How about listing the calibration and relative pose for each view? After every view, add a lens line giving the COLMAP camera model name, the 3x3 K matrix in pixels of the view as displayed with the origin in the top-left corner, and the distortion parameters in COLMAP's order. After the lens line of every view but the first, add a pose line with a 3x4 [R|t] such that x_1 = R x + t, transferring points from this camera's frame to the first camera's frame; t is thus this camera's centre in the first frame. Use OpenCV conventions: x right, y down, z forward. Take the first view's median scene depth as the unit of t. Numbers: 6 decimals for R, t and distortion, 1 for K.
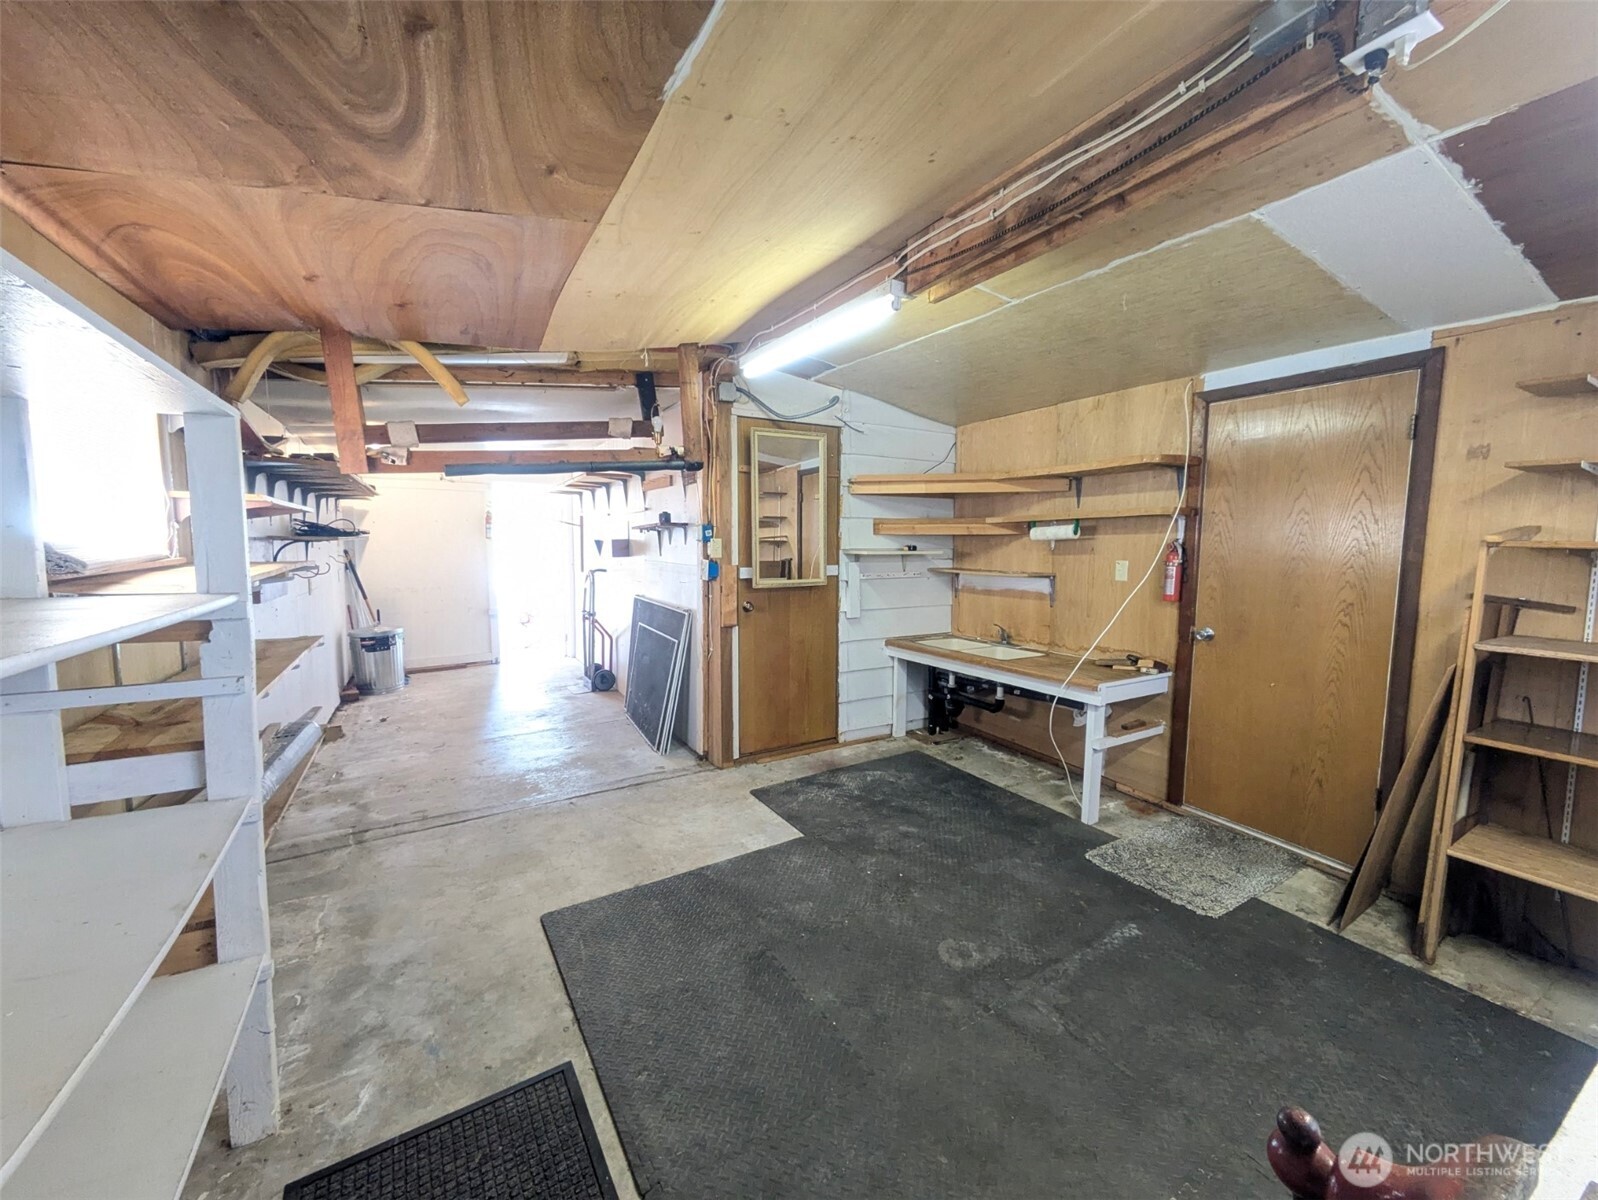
lens RADIAL K [[635.2, 0, 800.4], [0, 635.2, 601.8], [0, 0, 1]] dist [-0.000234, 0.001200]
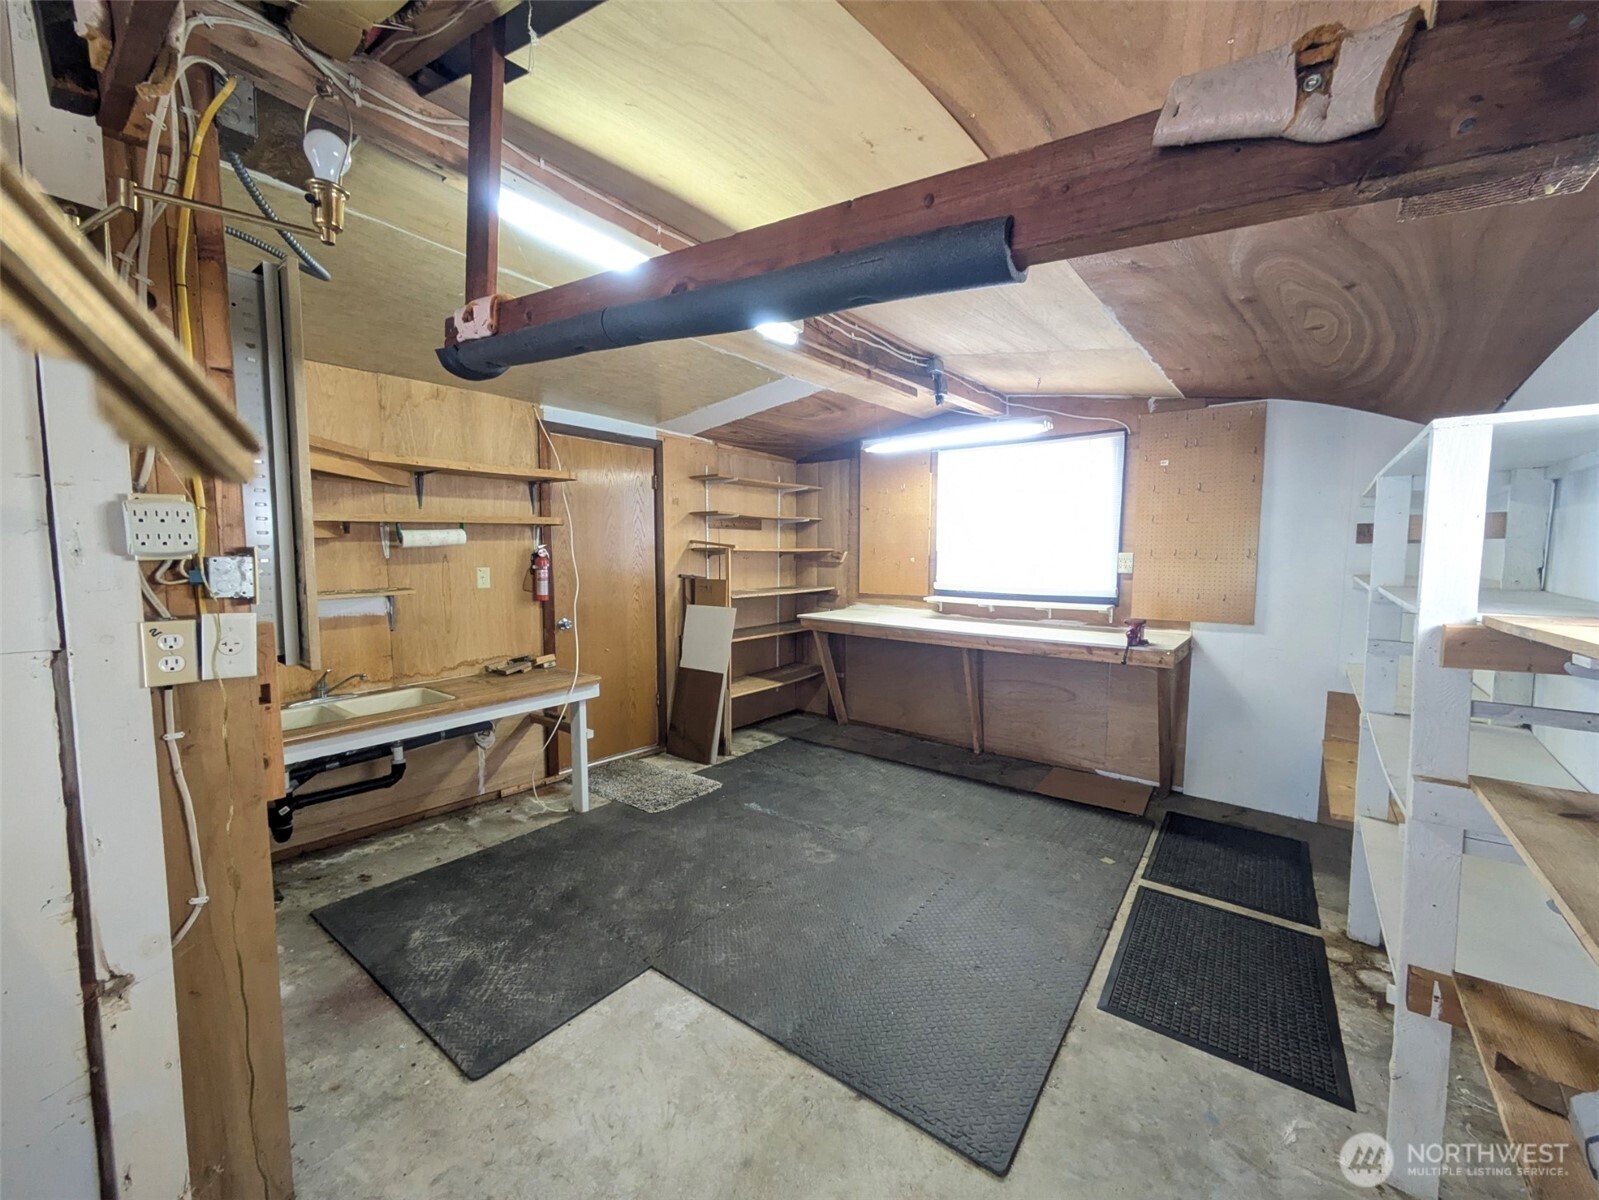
lens RADIAL K [[635.6, 0, 797.0], [0, 635.6, 600.2], [0, 0, 1]] dist [-0.000234, 0.001200]
pose [[-0.362828, -0.083085, 0.928145, -0.606055], [0.084978, 0.988917, 0.121744, -0.096856], [-0.927974, 0.123044, -0.351746, 0.942988]]
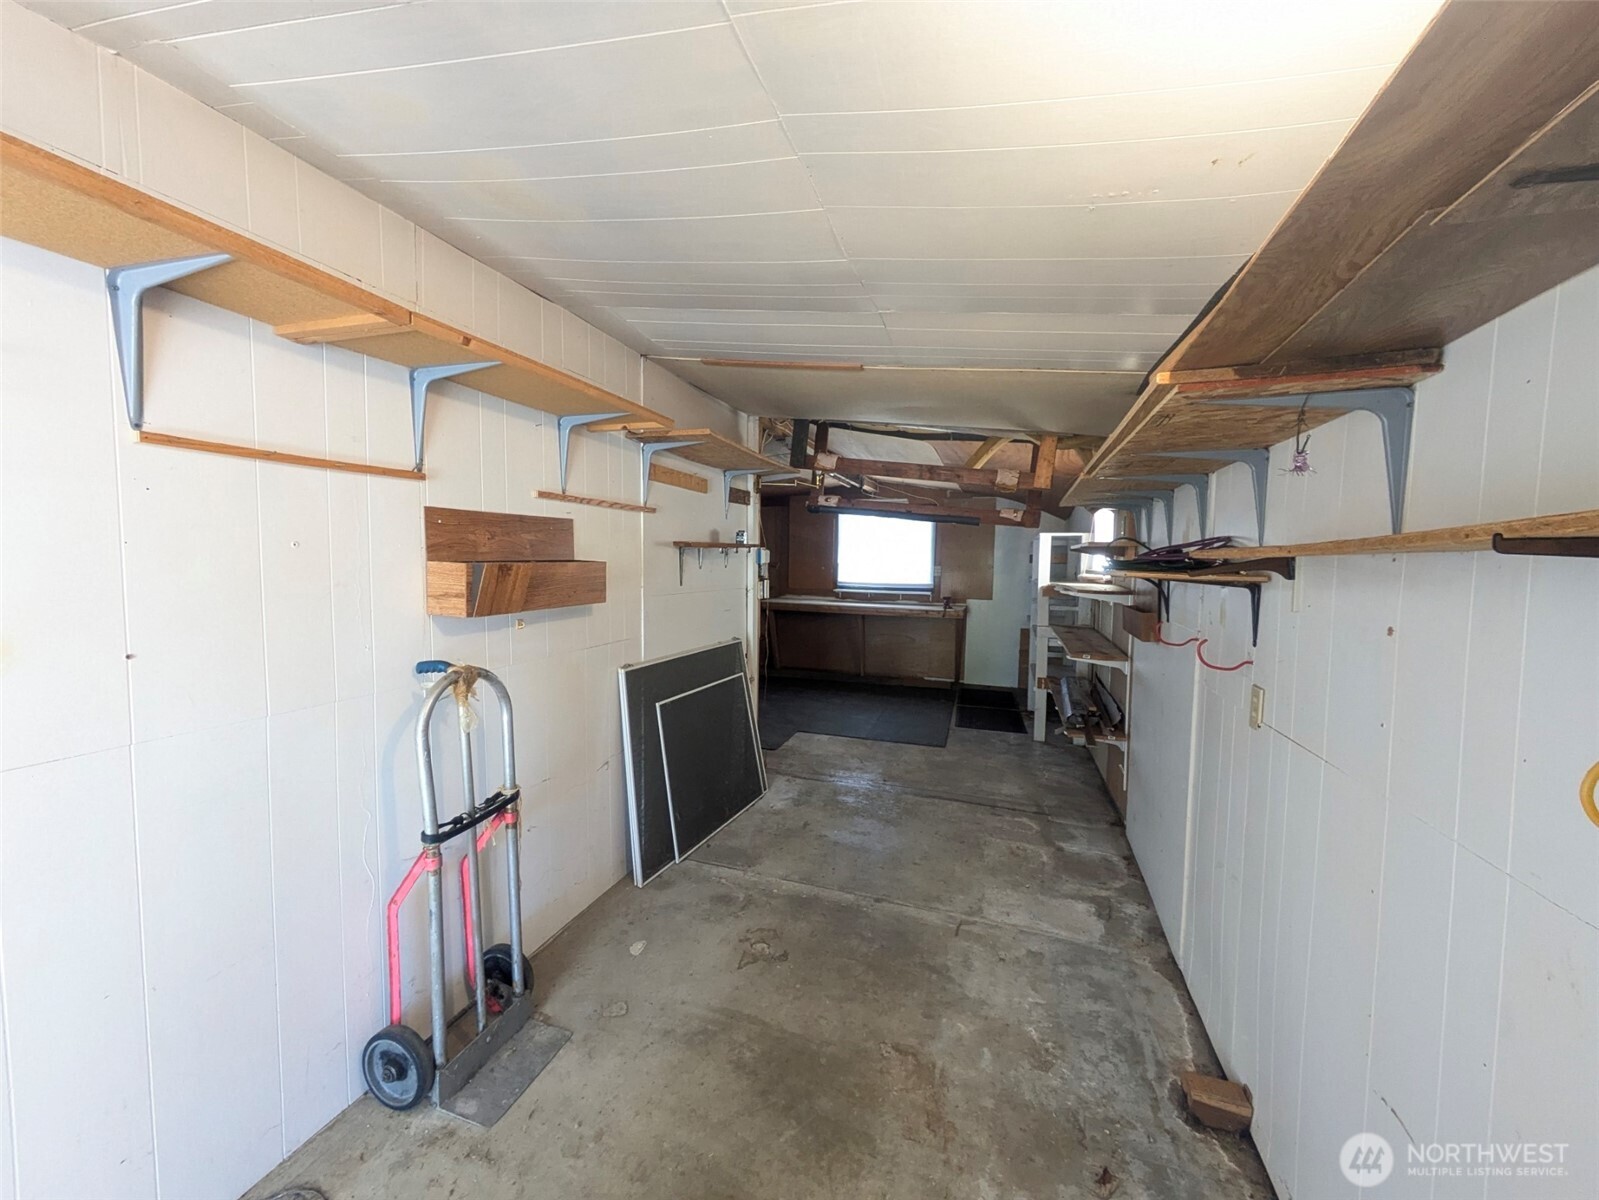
lens RADIAL K [[635.6, 0, 795.4], [0, 635.6, 599.6], [0, 0, 1]] dist [-0.000234, 0.001200]
pose [[-0.663473, -0.064083, 0.745451, -1.140393], [0.050464, 0.990224, 0.130039, -0.195971], [-0.746496, 0.123896, -0.653753, 1.892893]]
